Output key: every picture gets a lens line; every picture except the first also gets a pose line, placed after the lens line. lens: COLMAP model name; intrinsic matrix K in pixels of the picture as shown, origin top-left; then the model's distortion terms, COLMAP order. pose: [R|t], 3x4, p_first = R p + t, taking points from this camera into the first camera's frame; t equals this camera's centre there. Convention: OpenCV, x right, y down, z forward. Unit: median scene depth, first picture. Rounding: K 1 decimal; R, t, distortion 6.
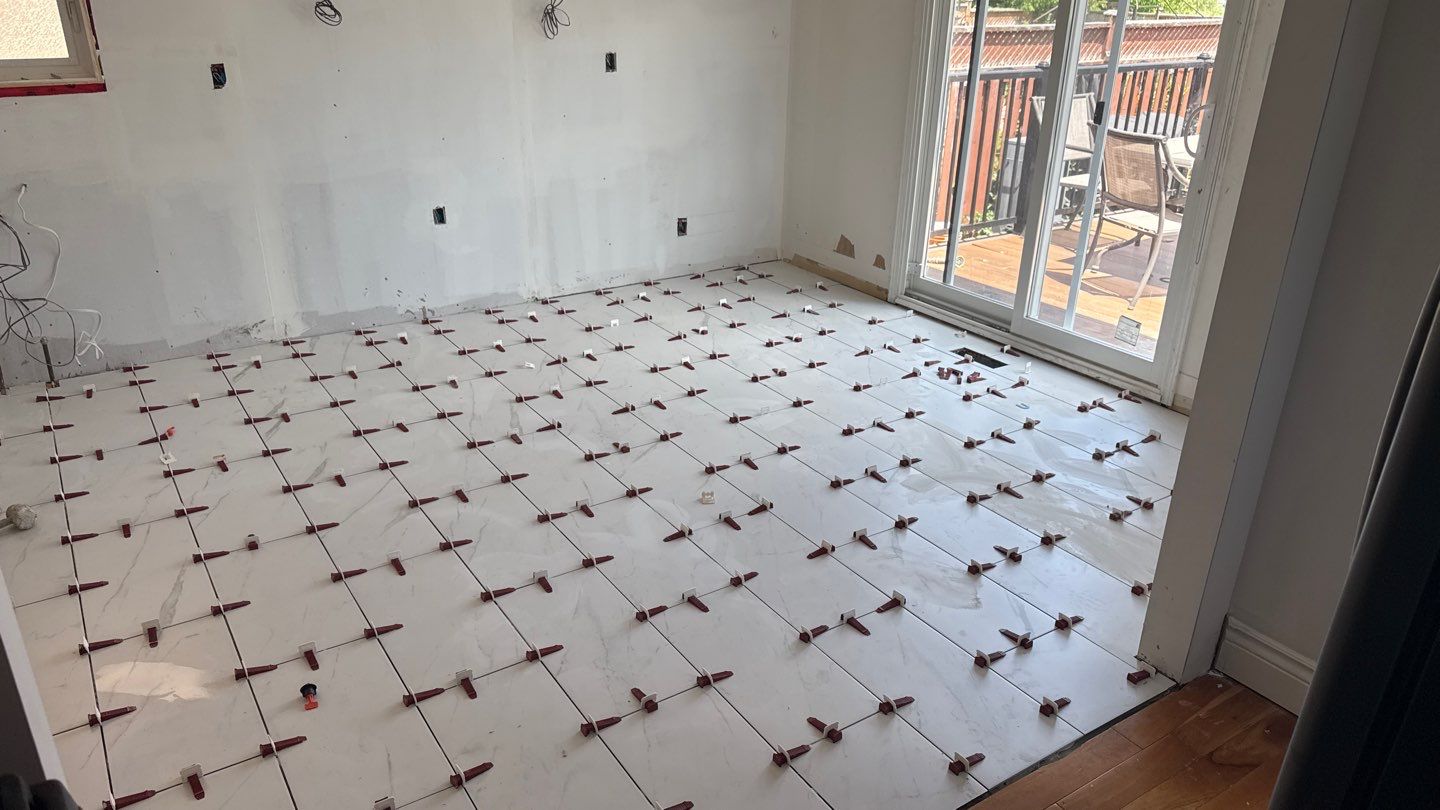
lens RADIAL K [[1028.9, 0, 722.4], [0, 1028.9, 405.0], [0, 0, 1]] dist [0.062321, -0.051778]
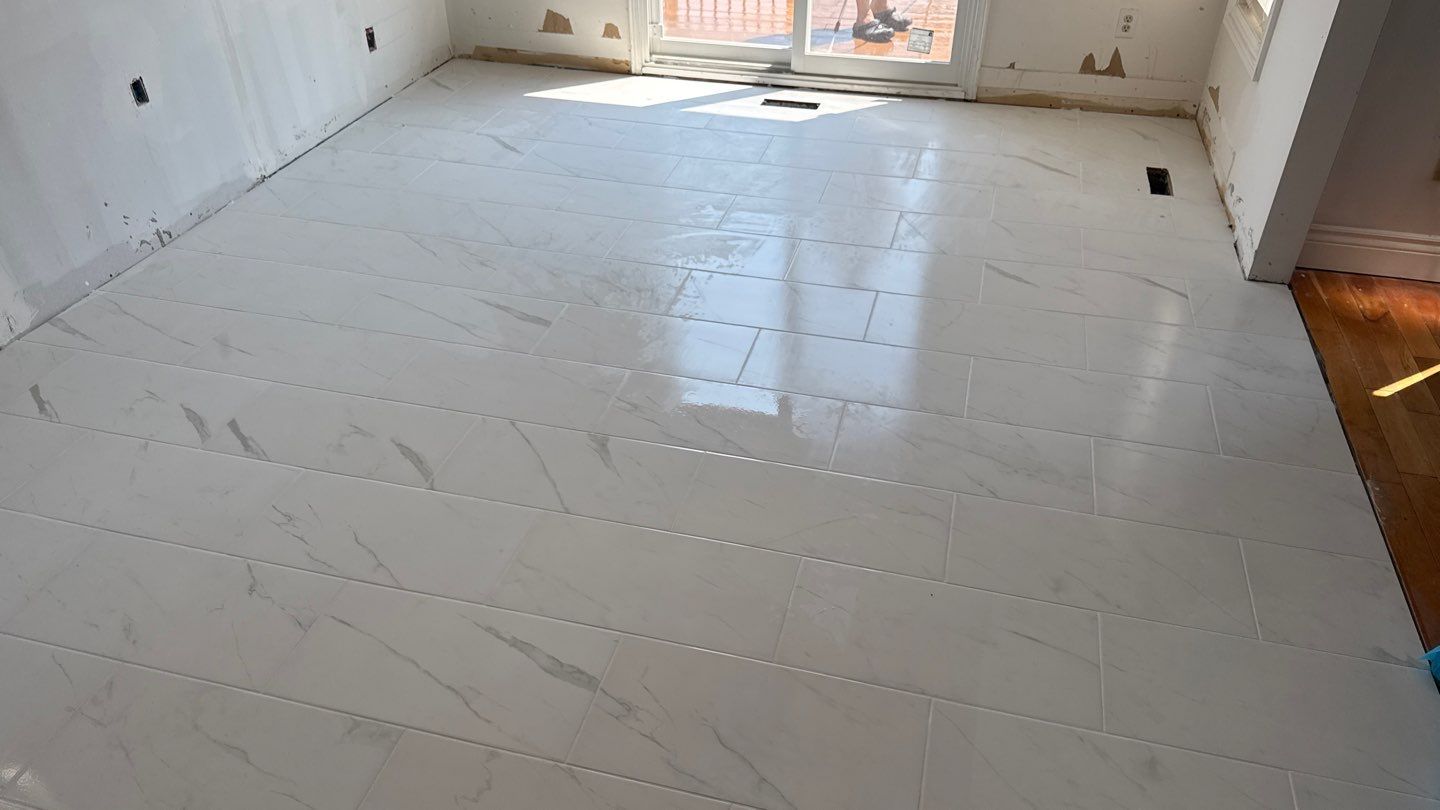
lens RADIAL K [[1028.9, 0, 718.5], [0, 1028.9, 407.7], [0, 0, 1]] dist [0.062321, -0.051778]
pose [[0.756130, -0.399862, 0.518052, -0.409088], [0.275784, 0.912590, 0.301865, -0.091969], [-0.593473, -0.085379, 0.800312, 0.196858]]
